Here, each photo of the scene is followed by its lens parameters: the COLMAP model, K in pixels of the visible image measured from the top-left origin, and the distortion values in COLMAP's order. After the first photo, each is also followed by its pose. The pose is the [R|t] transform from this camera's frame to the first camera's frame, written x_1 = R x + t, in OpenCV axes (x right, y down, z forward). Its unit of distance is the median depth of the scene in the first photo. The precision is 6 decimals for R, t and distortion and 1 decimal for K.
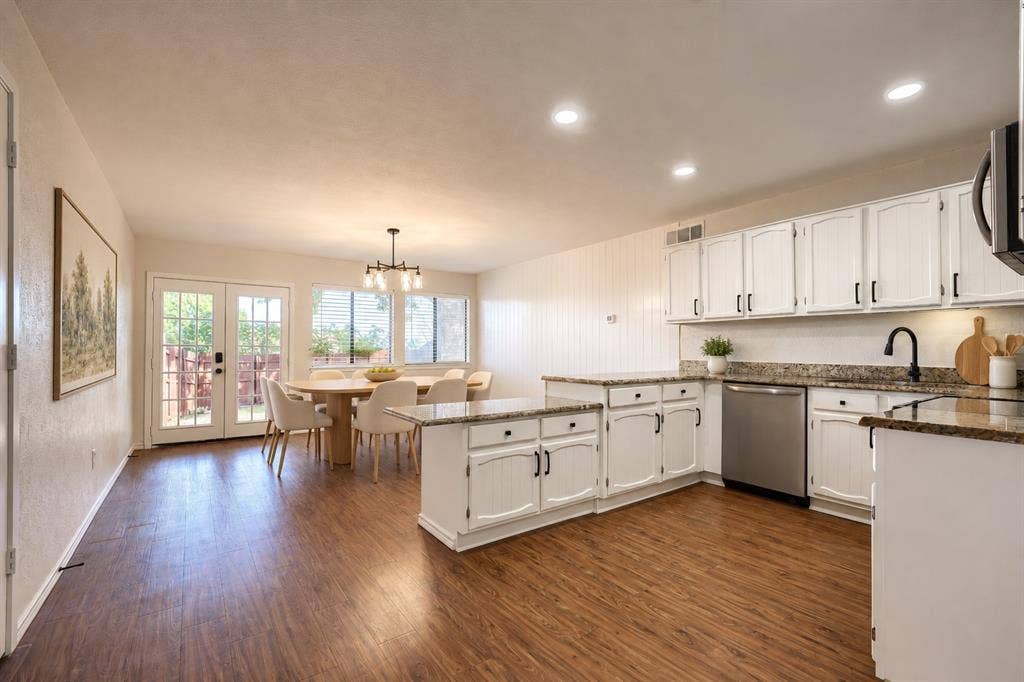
lens RADIAL K [[450.2, 0, 508.9], [0, 450.2, 347.4], [0, 0, 1]] dist [0.002450, 0.000575]
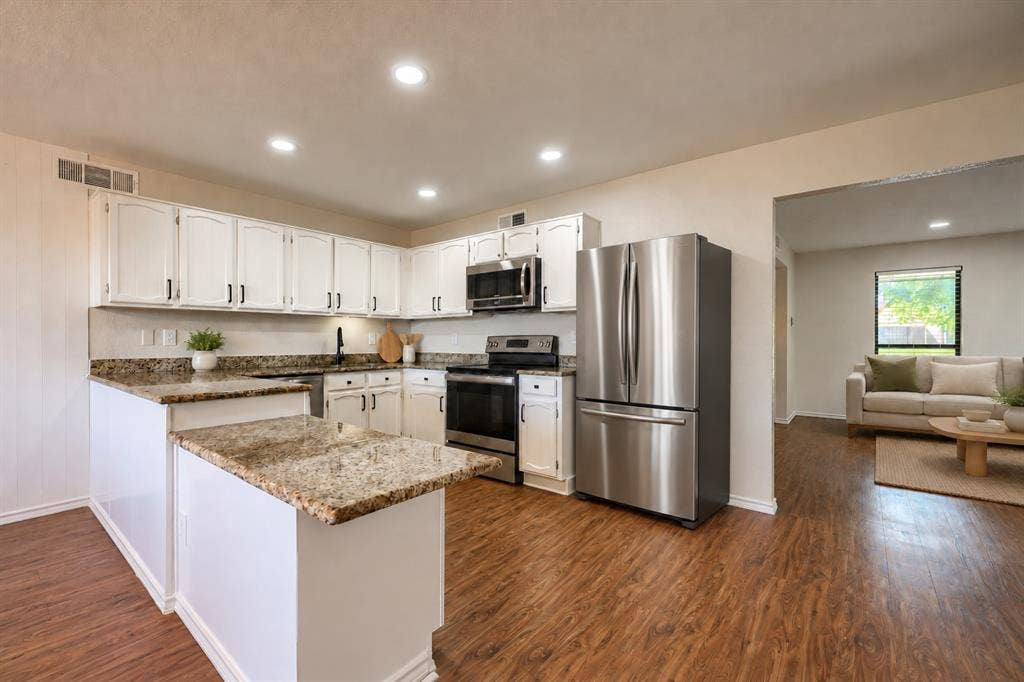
lens RADIAL K [[428.7, 0, 490.9], [0, 428.7, 345.3], [0, 0, 1]] dist [-0.006807, 0.001210]
pose [[-0.240023, -0.014690, 0.970656, -0.557017], [-0.005015, 0.999891, 0.013893, -0.007508], [-0.970754, -0.001533, -0.240071, 0.827056]]
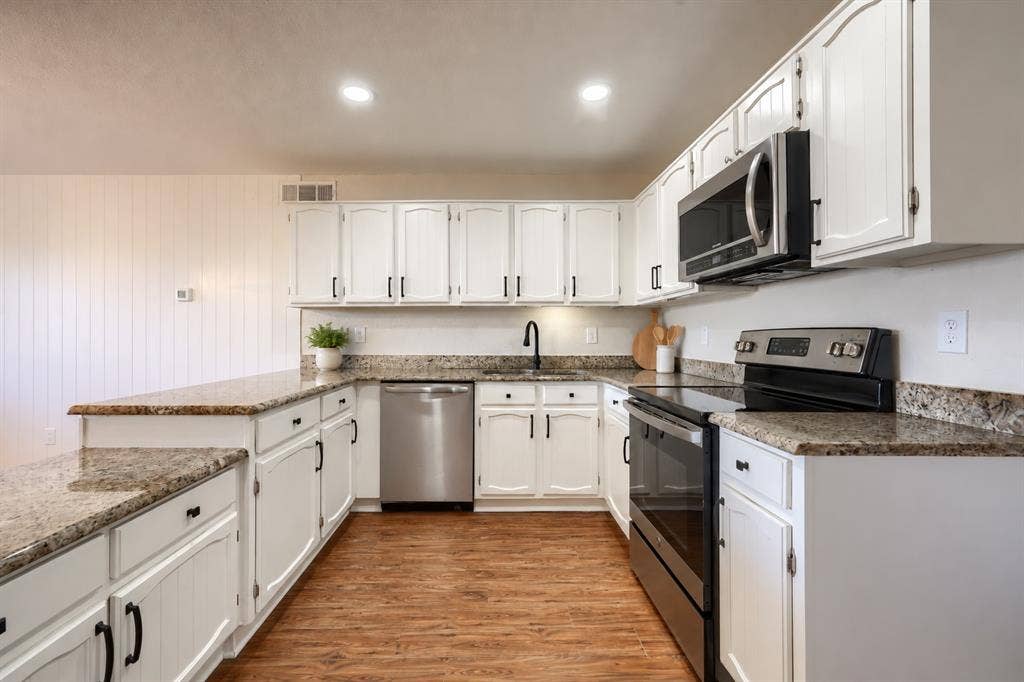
lens RADIAL K [[432.1, 0, 500.4], [0, 432.1, 332.1], [0, 0, 1]] dist [0.003049, 0.000680]
pose [[0.577328, 0.003283, 0.816506, -0.038316], [-0.000556, 0.999993, -0.003628, -0.012190], [-0.816512, 0.001641, 0.577326, 0.432816]]
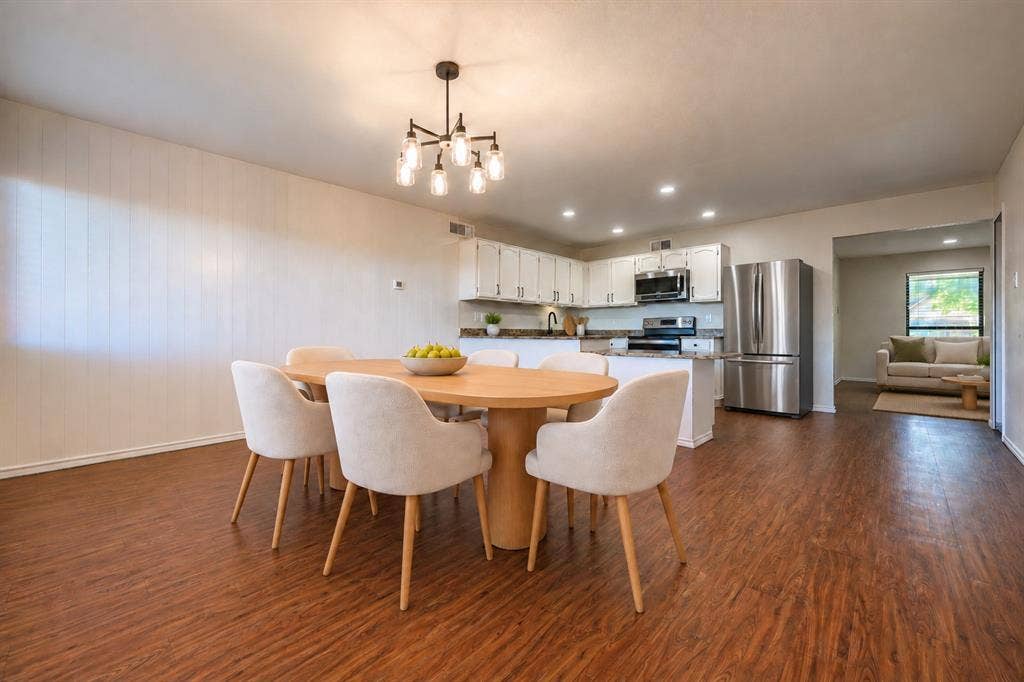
lens RADIAL K [[391.6, 0, 507.2], [0, 391.6, 335.8], [0, 0, 1]] dist [-0.006722, 0.000168]
pose [[-0.171329, -0.023480, 0.984934, -1.032750], [-0.008676, 0.999713, 0.022323, 0.033300], [-0.985176, -0.004720, -0.171483, 1.500096]]
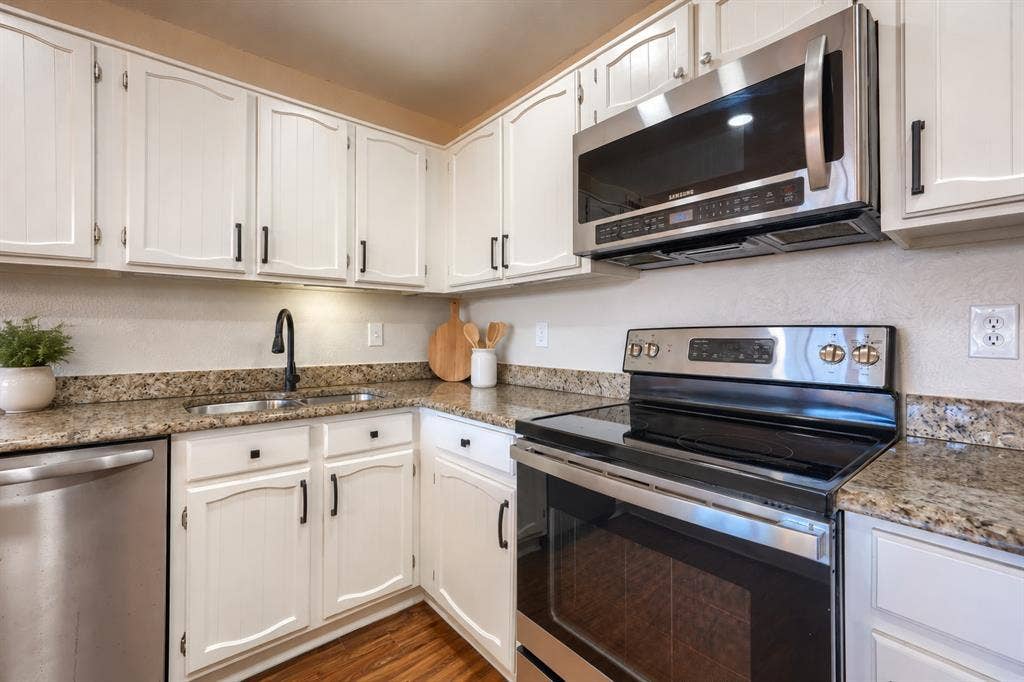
lens RADIAL K [[428.7, 0, 494.1], [0, 428.7, 330.2], [0, 0, 1]] dist [-0.006807, 0.001210]
pose [[-0.046134, 0.006333, 0.998915, 0.235114], [-0.004421, 0.999969, -0.006543, -0.011140], [-0.998925, -0.004718, -0.046104, 0.700208]]
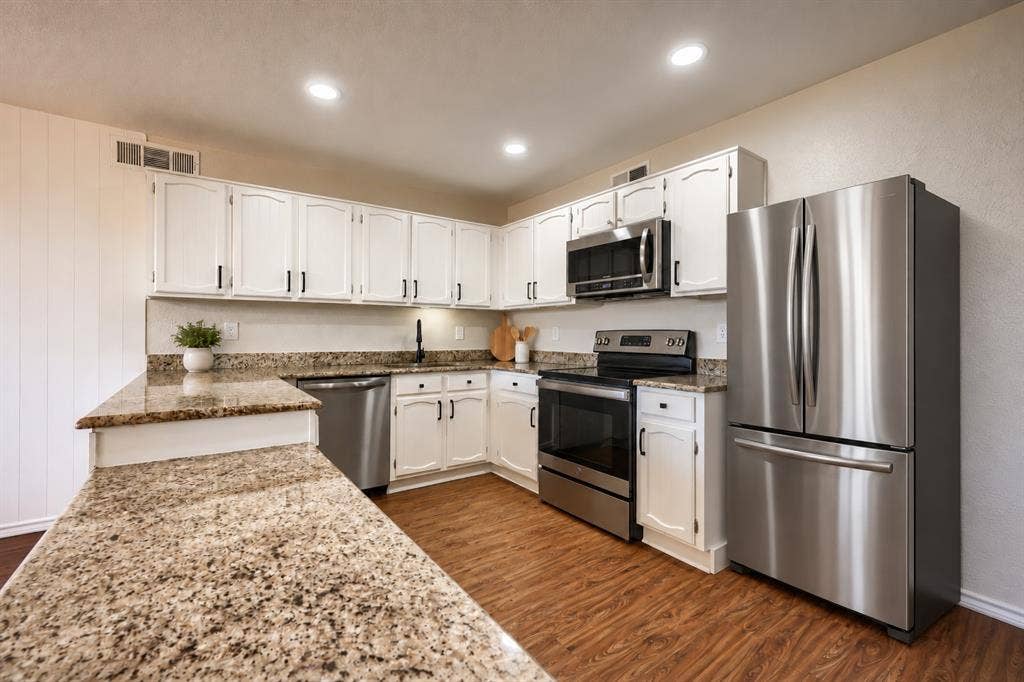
lens RADIAL K [[428.7, 0, 493.6], [0, 428.7, 334.5], [0, 0, 1]] dist [-0.006807, 0.001210]
pose [[0.028010, -0.004629, 0.999597, -0.295561], [-0.010067, 0.999937, 0.004912, -0.011229], [-0.999557, -0.010200, 0.027961, 0.732763]]
